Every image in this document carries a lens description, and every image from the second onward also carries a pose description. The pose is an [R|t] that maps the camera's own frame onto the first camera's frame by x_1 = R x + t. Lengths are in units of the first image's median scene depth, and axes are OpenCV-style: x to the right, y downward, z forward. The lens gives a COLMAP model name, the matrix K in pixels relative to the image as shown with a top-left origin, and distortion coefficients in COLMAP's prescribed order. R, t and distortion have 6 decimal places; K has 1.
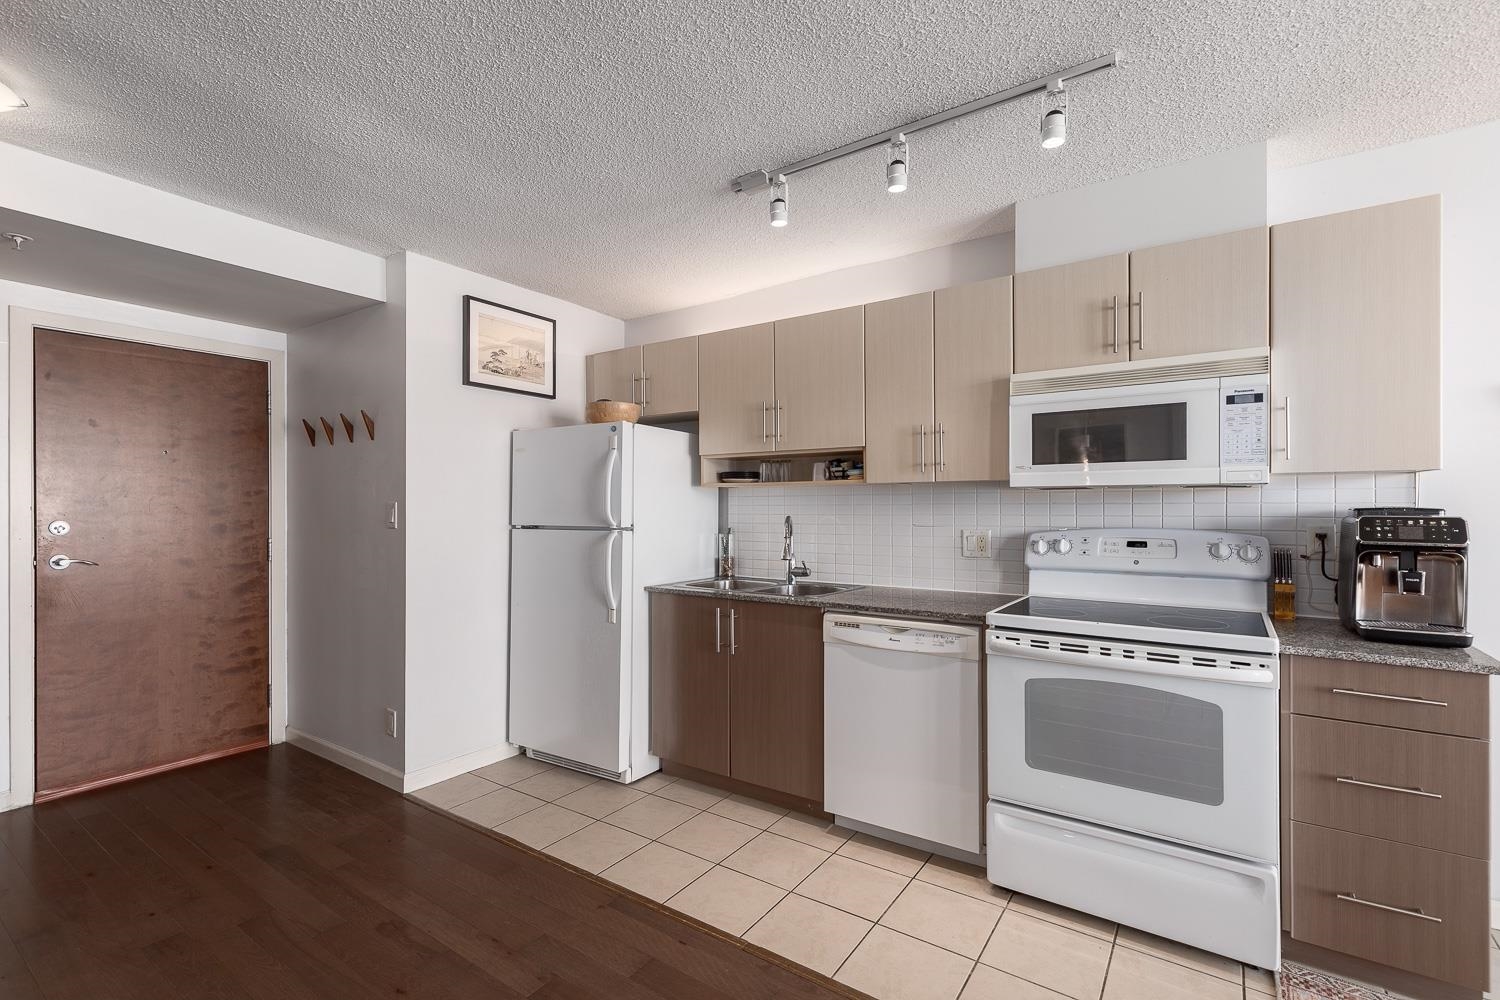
lens RADIAL K [[677.7, 0, 756.9], [0, 677.7, 507.6], [0, 0, 1]] dist [0.005829, -0.002646]
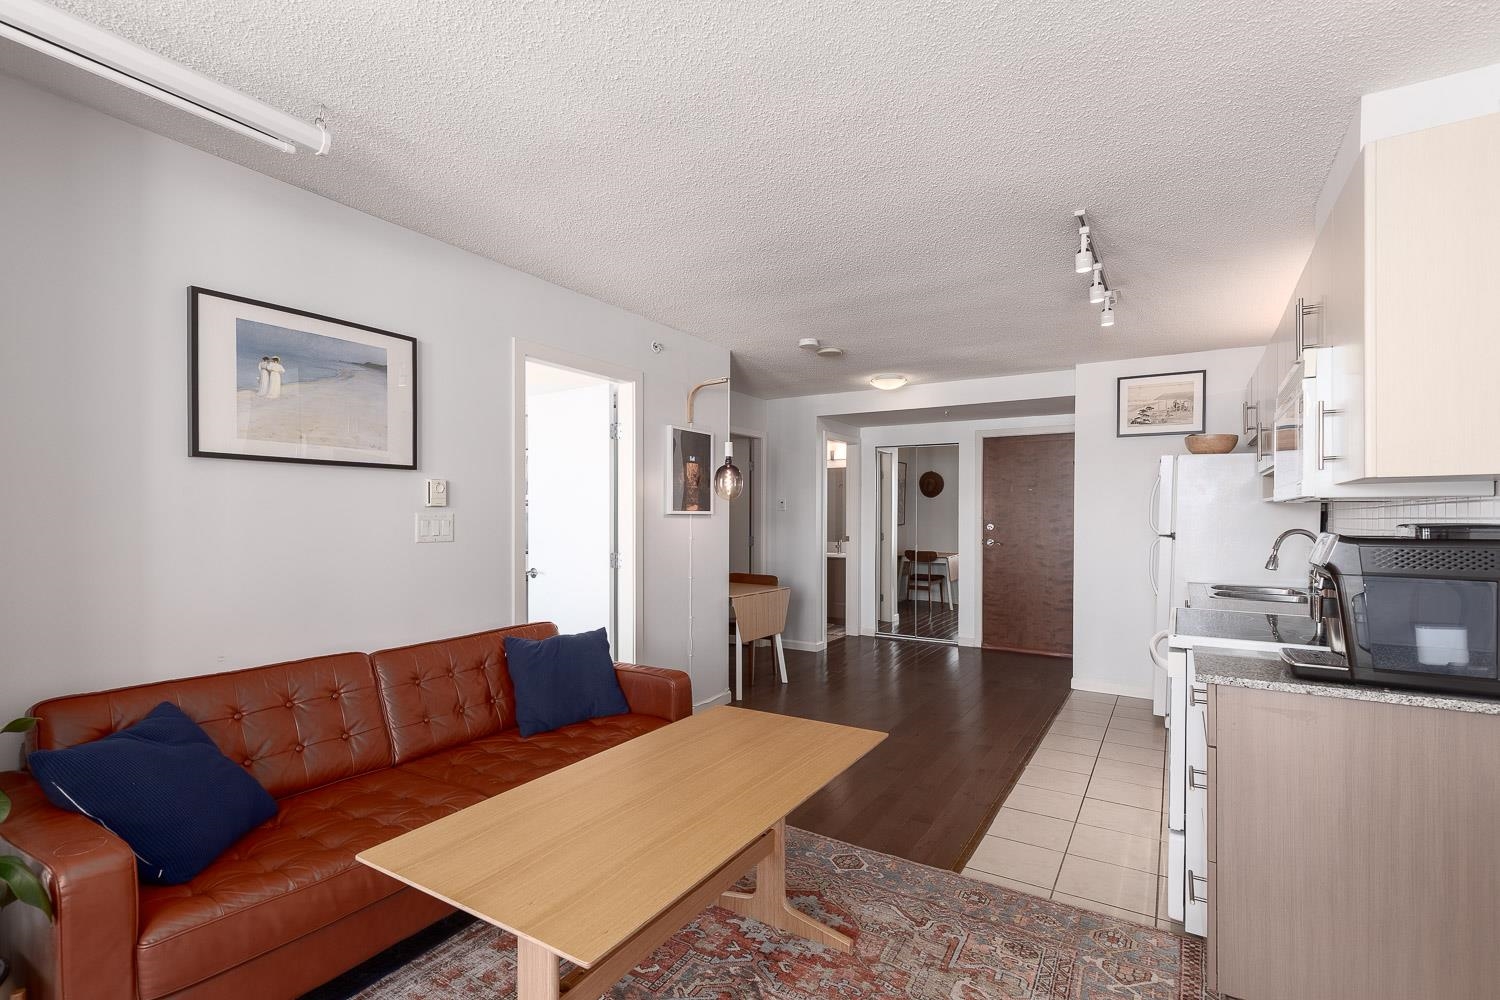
lens RADIAL K [[677.7, 0, 747.9], [0, 677.7, 525.4], [0, 0, 1]] dist [0.005829, -0.002646]
pose [[0.040423, 0.017638, -0.999027, 1.181327], [-0.006961, 0.999825, 0.017370, -0.006839], [0.999158, 0.006252, 0.040538, 0.137071]]
